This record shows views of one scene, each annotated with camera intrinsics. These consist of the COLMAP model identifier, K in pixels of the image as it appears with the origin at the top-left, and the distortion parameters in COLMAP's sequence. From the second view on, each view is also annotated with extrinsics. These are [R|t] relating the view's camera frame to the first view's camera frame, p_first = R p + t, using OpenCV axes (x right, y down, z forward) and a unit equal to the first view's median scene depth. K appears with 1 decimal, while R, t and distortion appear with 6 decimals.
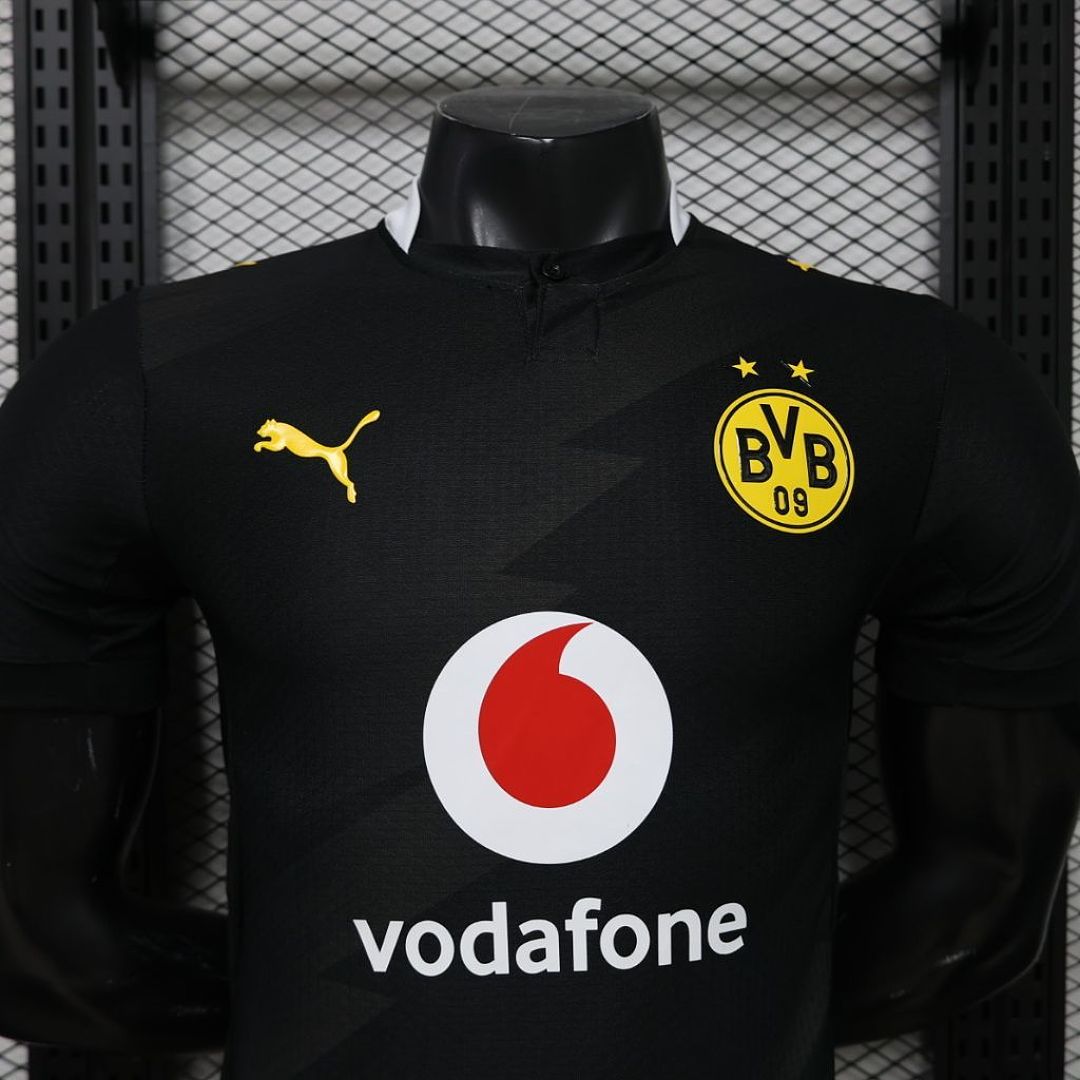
lens RADIAL K [[1154.7, 0, 539.1], [0, 1154.7, 536.8], [0, 0, 1]] dist [0.000695, 0.000000]
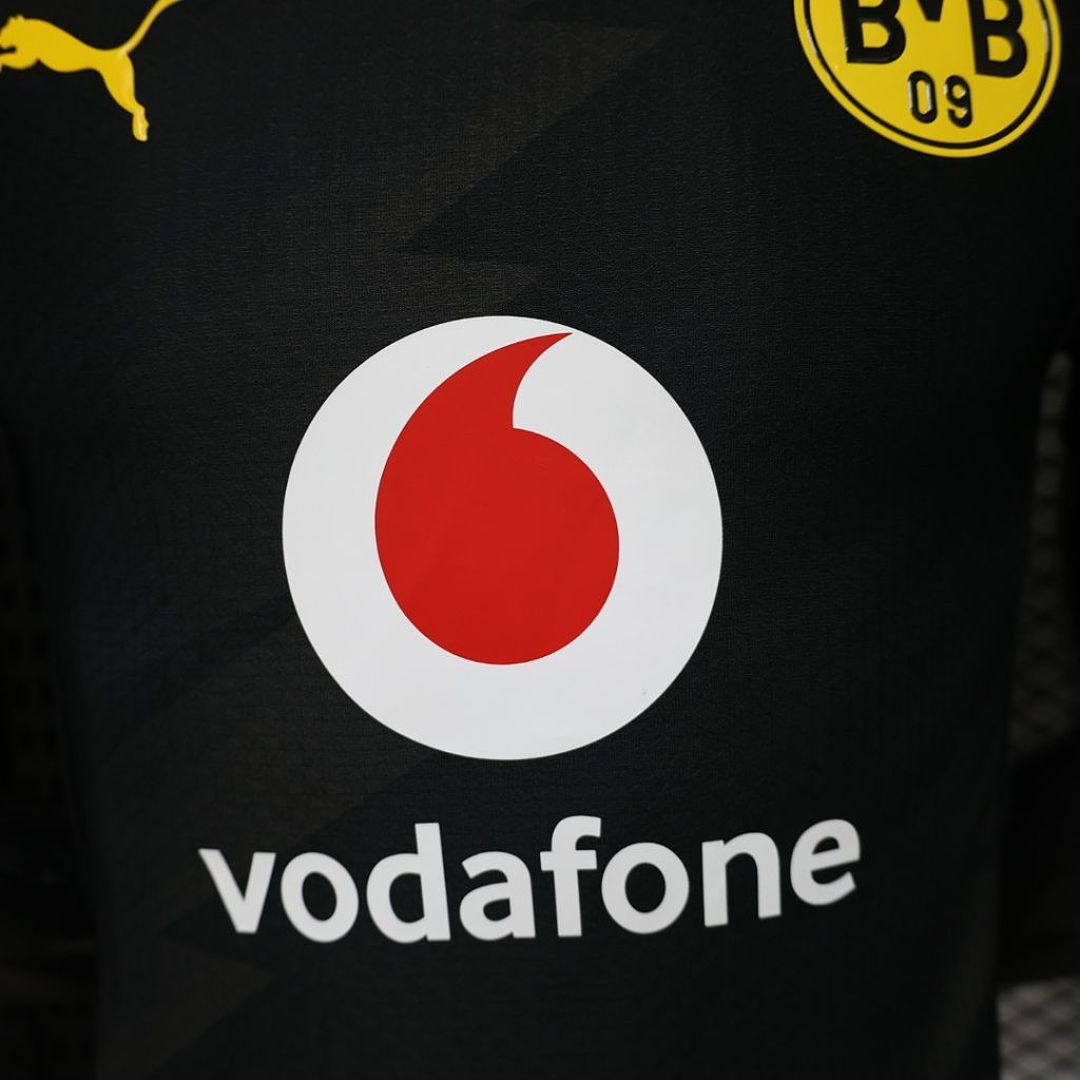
lens RADIAL K [[1154.7, 0, 539.0], [0, 1154.7, 547.6], [0, 0, 1]] dist [0.000695, 0.000000]
pose [[0.994684, -0.026991, -0.099374, 0.081875], [0.039650, 0.991019, 0.127710, 0.102634], [0.095034, -0.130971, 0.986821, 0.435313]]
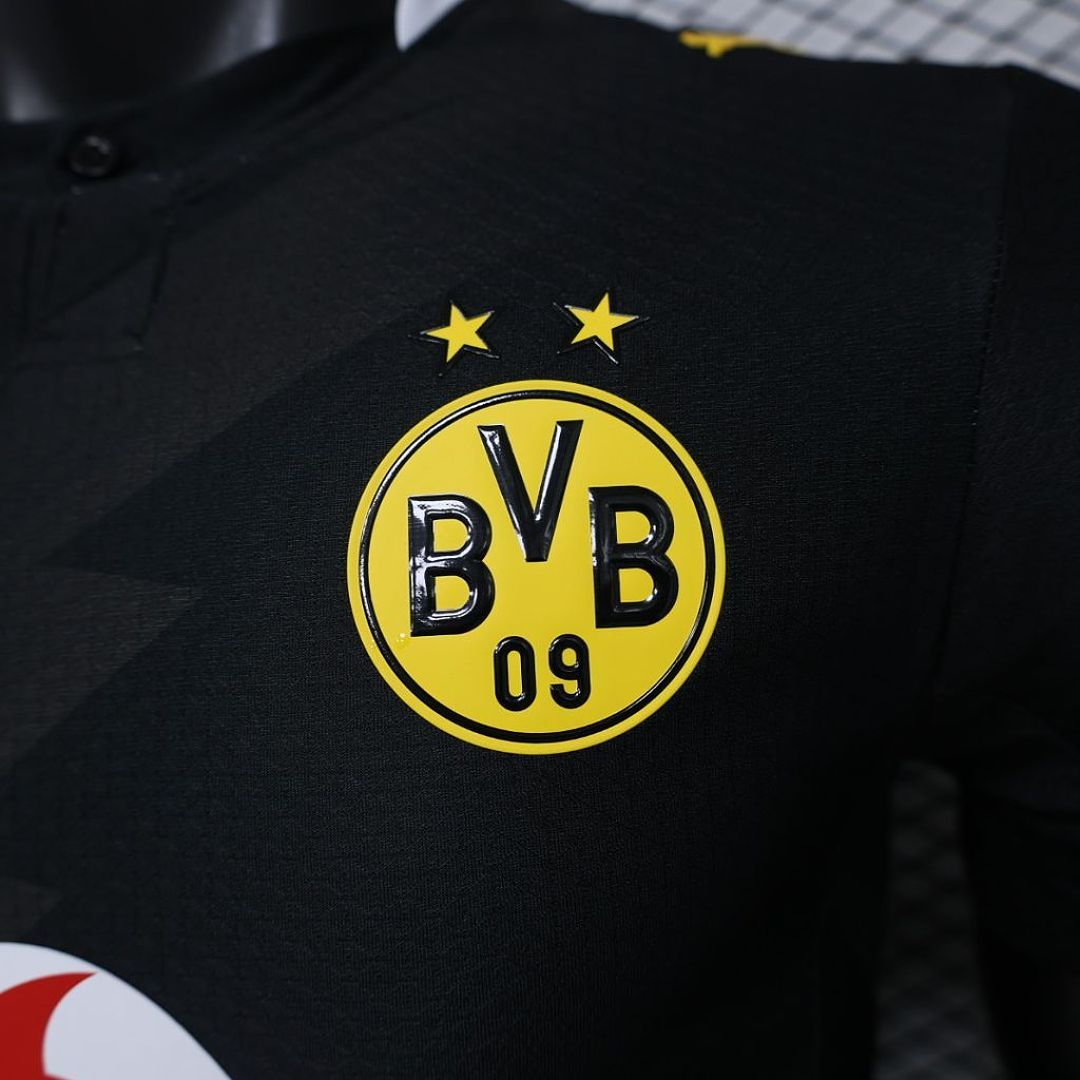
lens RADIAL K [[1154.7, 0, 542.5], [0, 1154.7, 539.6], [0, 0, 1]] dist [0.000695, 0.000000]
pose [[0.952215, -0.046455, -0.301876, 0.352433], [0.096908, 0.983249, 0.154368, -0.143369], [0.289648, -0.176246, 0.940766, 0.639996]]
